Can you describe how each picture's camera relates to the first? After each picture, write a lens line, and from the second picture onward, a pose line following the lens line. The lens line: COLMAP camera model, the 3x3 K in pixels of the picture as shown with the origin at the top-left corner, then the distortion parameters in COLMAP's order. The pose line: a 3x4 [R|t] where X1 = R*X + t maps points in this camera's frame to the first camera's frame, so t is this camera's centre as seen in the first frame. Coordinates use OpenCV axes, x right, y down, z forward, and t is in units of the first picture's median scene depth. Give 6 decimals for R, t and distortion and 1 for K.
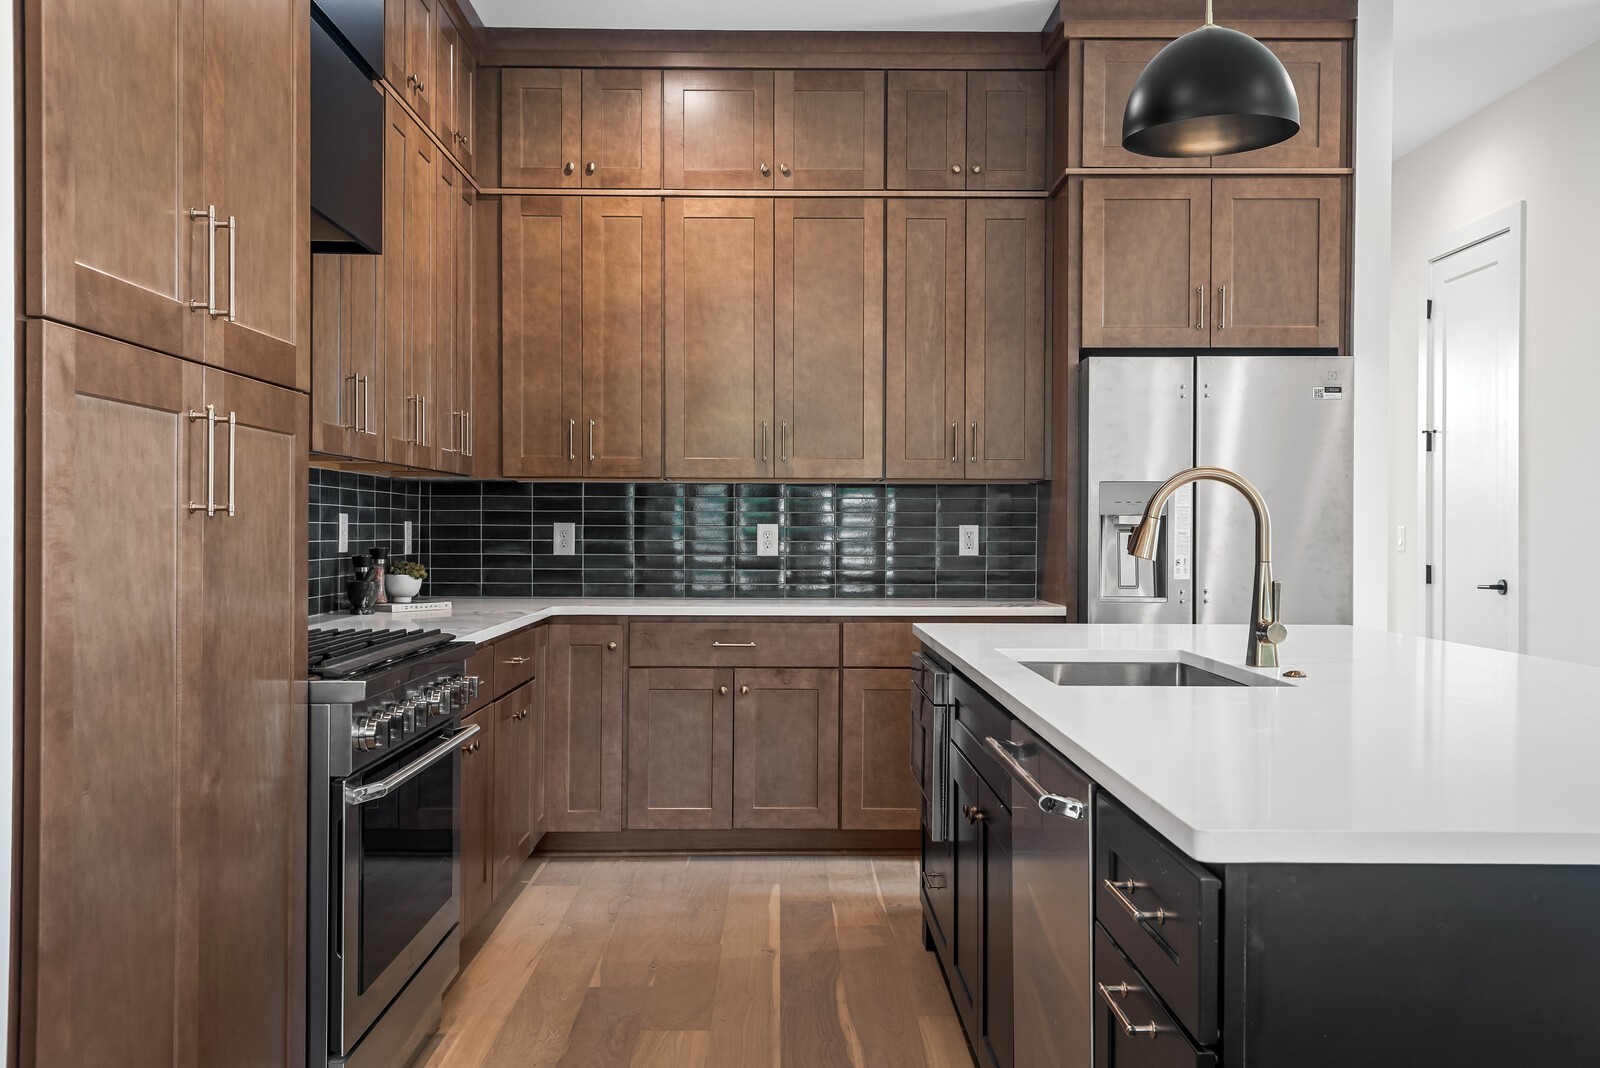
lens RADIAL K [[1420.8, 0, 800.0], [0, 1420.8, 534.0], [0, 0, 1]] dist [0.045717, -0.012155]
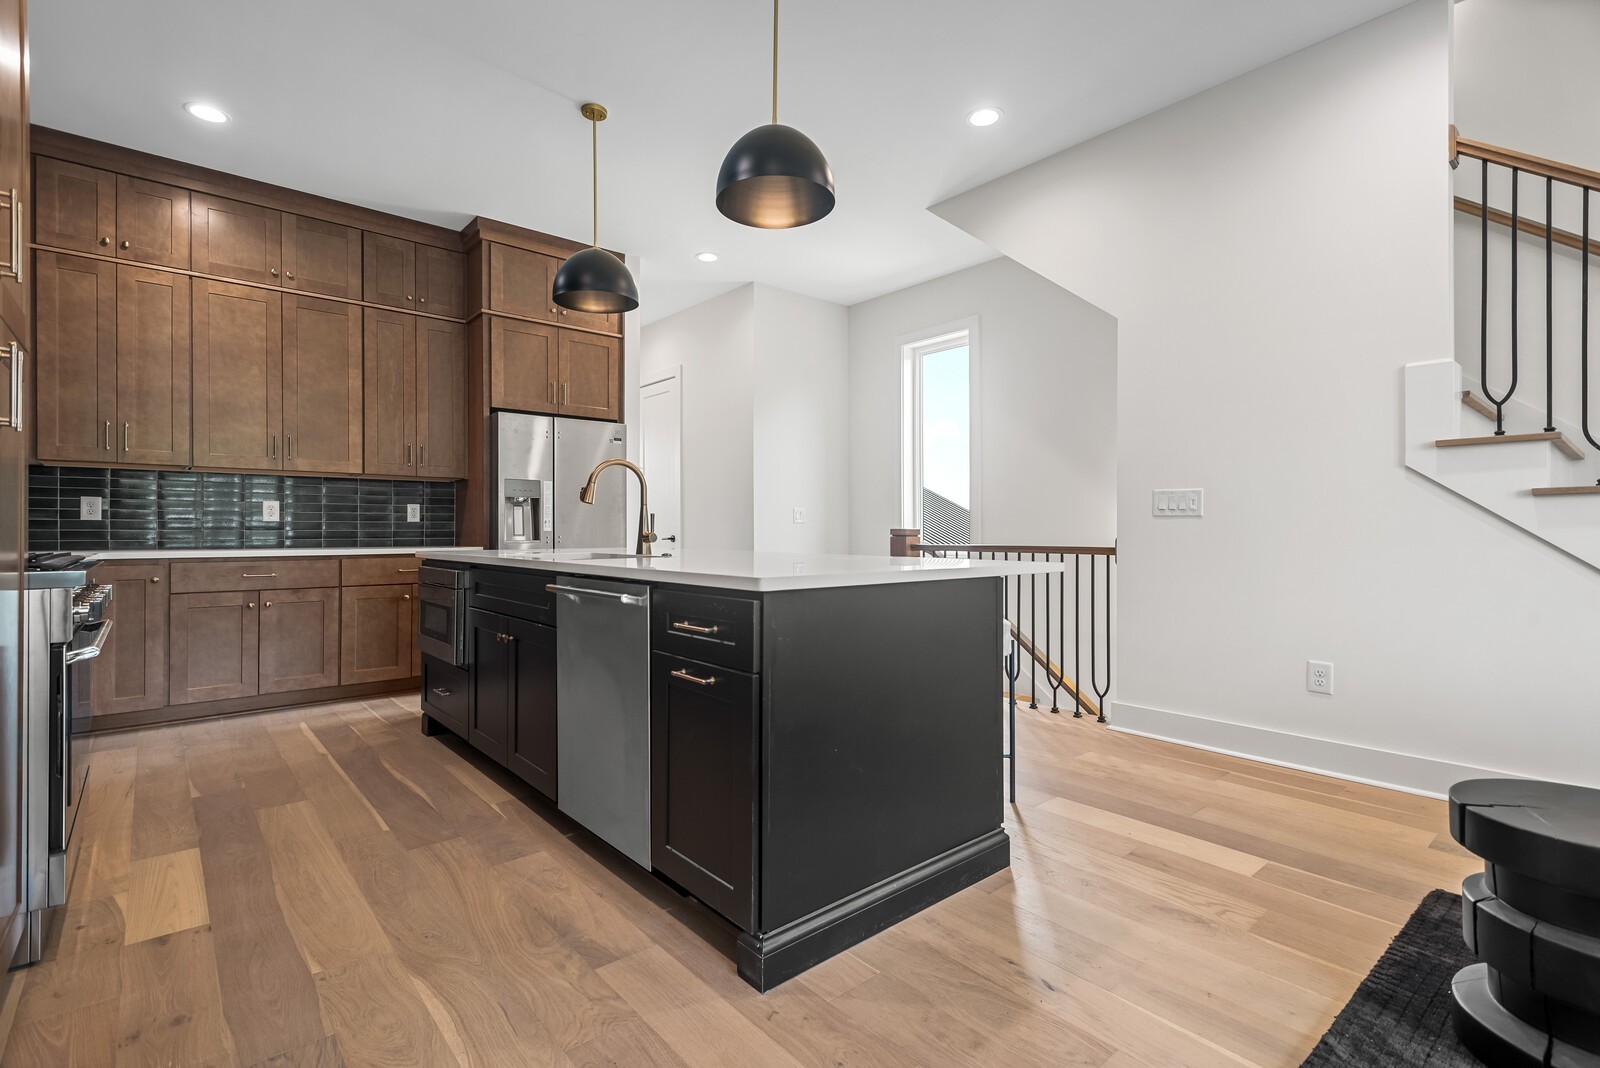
lens RADIAL K [[742.0, 0, 800.0], [0, 742.0, 534.0], [0, 0, 1]] dist [-0.001449, -0.001491]
pose [[0.759158, -0.004894, 0.650888, -0.118194], [0.005587, 0.999984, 0.001003, 0.033618], [-0.650883, 0.002875, 0.759173, 0.007140]]
